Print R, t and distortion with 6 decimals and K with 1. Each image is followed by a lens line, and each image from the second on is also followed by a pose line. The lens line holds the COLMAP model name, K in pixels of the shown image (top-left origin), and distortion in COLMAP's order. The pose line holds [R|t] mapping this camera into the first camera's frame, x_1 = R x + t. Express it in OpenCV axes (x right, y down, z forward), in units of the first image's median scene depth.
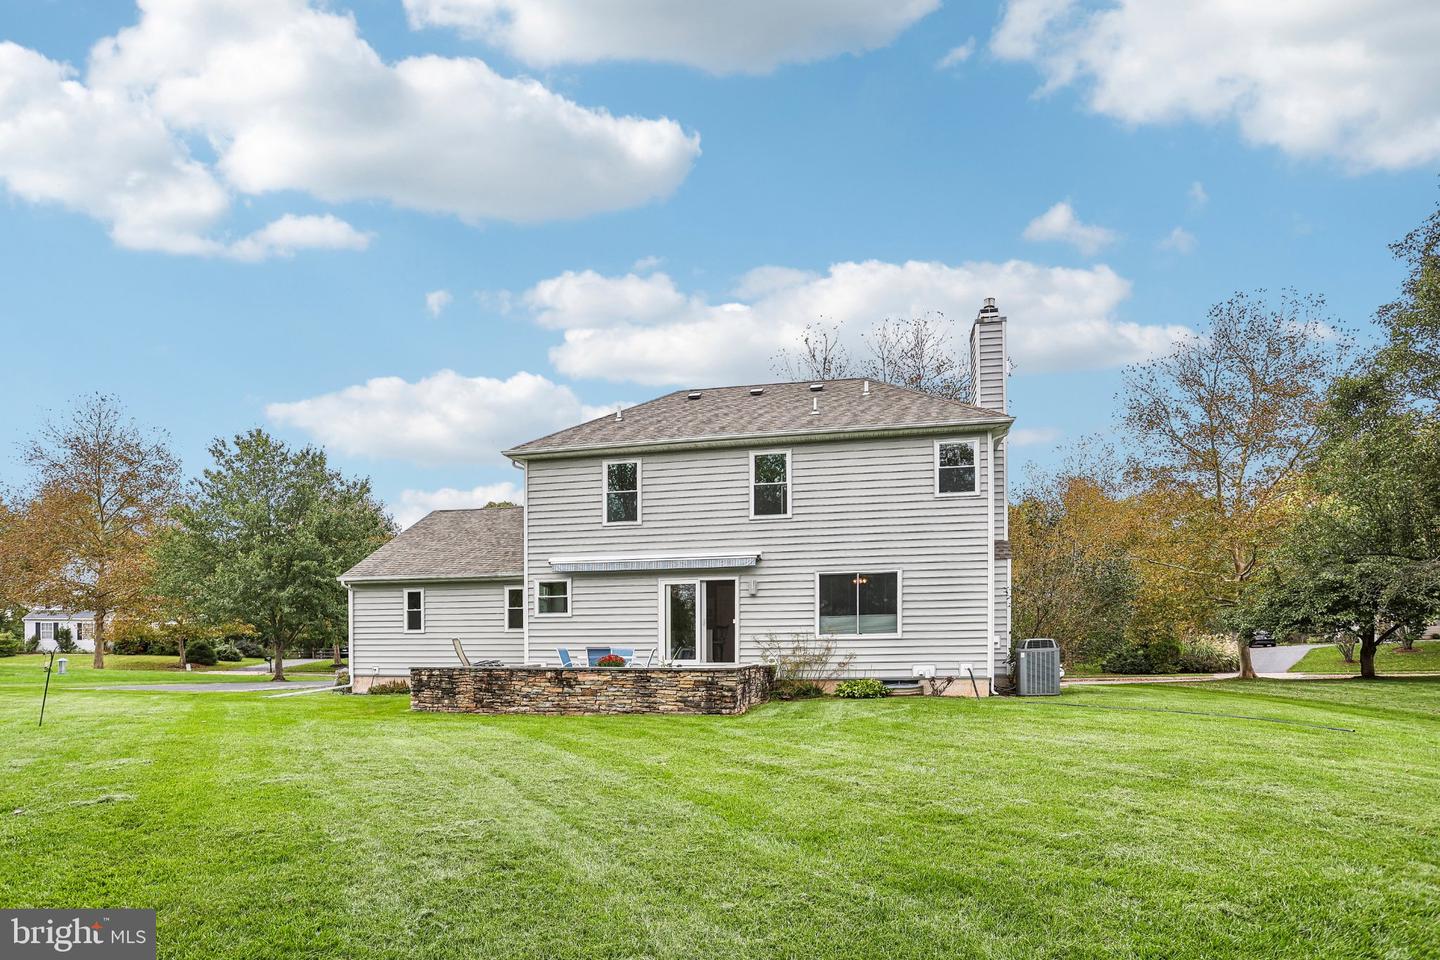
lens RADIAL K [[798.5, 0, 690.2], [0, 798.5, 644.2], [0, 0, 1]] dist [-0.060087, 0.000851]
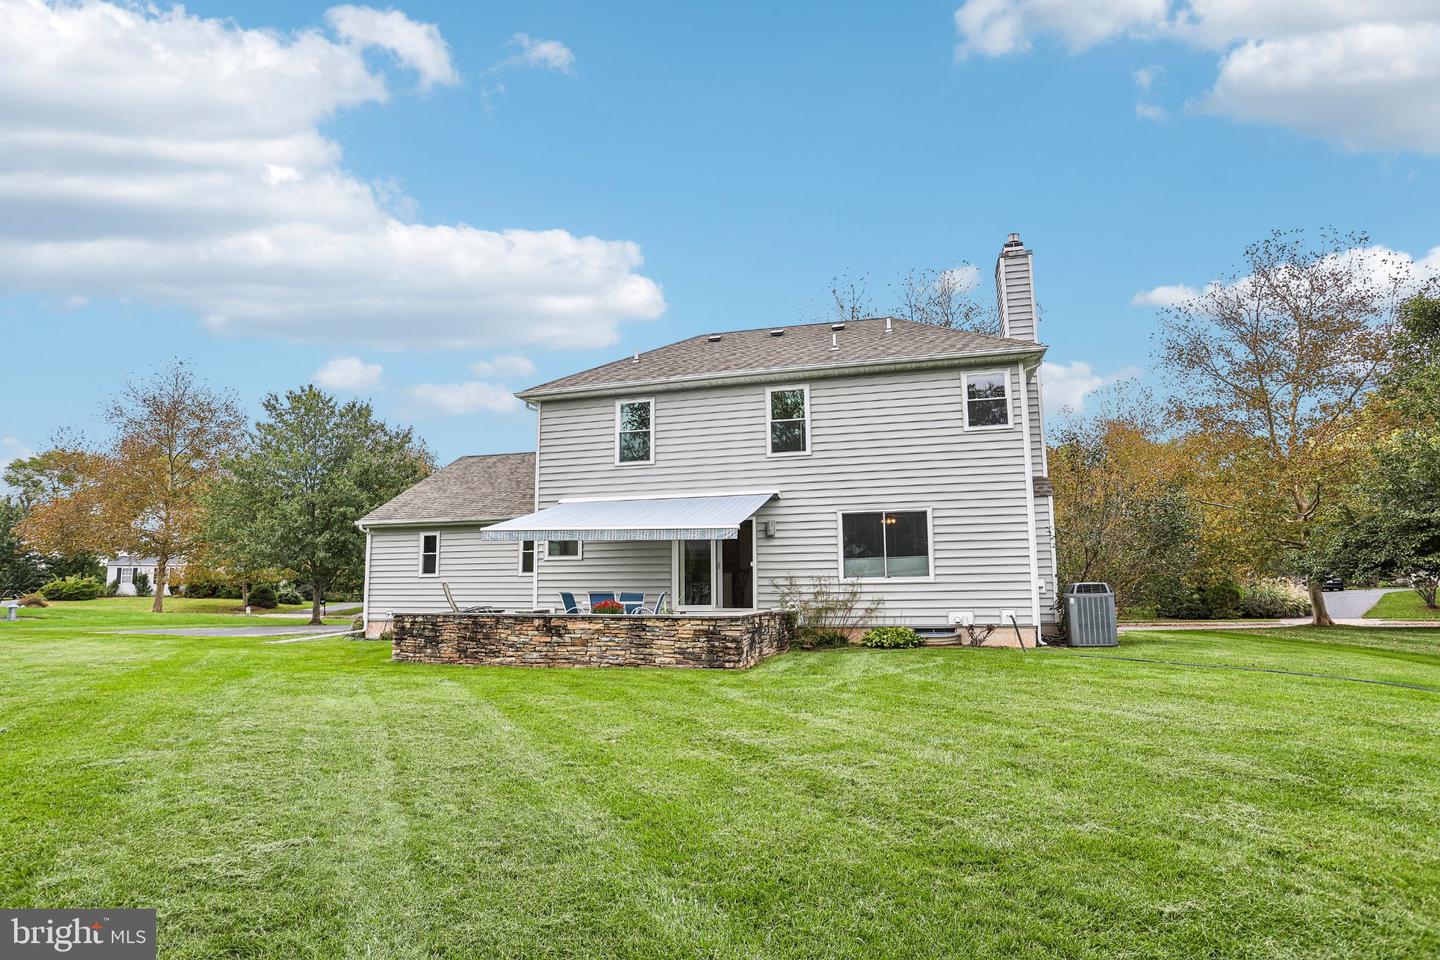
lens RADIAL K [[750.2, 0, 687.2], [0, 750.2, 492.6], [0, 0, 1]] dist [-0.061338, 0.044265]
pose [[0.997416, -0.009361, -0.071235, 0.042645], [0.000037, 0.991543, -0.129776, 0.001785], [0.071847, 0.129438, 0.988981, 0.114815]]
